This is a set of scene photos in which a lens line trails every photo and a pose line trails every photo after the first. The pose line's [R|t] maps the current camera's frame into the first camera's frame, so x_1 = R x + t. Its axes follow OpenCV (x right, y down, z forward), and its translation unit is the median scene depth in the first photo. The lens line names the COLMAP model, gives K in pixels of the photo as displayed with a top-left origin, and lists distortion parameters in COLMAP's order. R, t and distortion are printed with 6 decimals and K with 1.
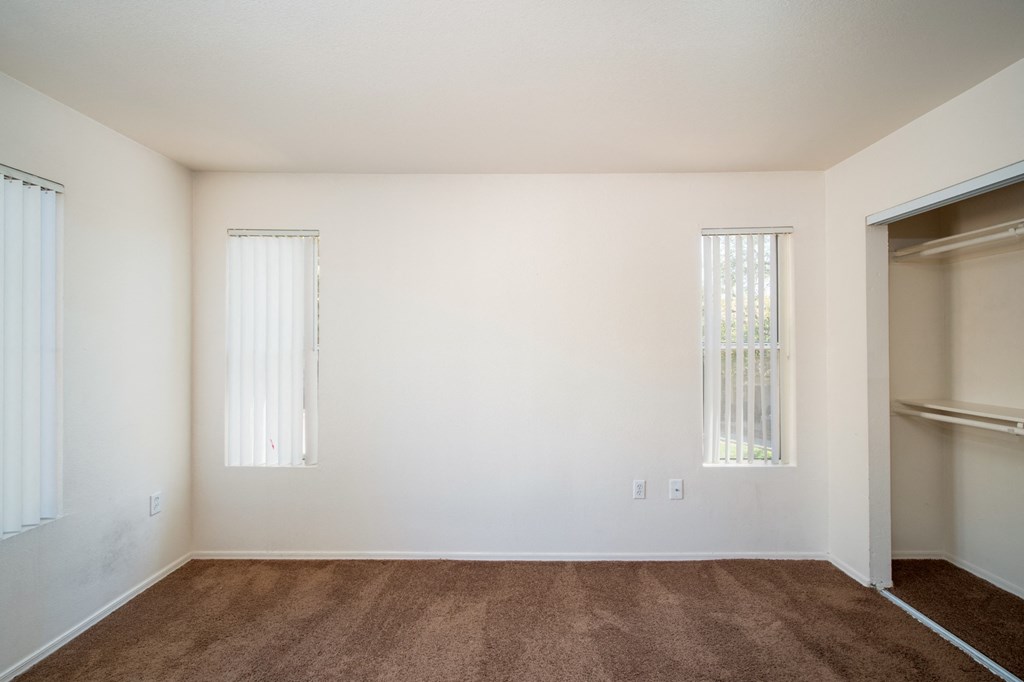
lens RADIAL K [[462.8, 0, 511.7], [0, 462.8, 338.9], [0, 0, 1]] dist [0.000740, -0.000509]
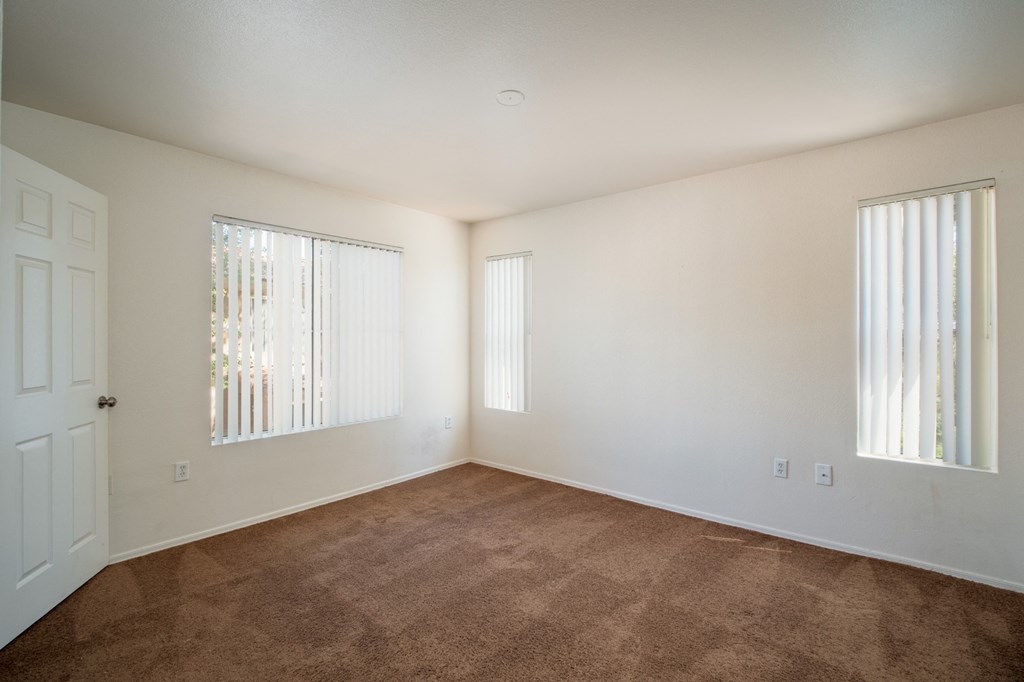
lens RADIAL K [[462.8, 0, 511.7], [0, 462.8, 338.9], [0, 0, 1]] dist [0.000740, -0.000509]
pose [[0.770906, 0.001382, -0.636947, 0.470334], [0.005085, 0.999952, 0.008324, 0.028948], [0.636928, -0.009656, 0.770862, -0.164305]]
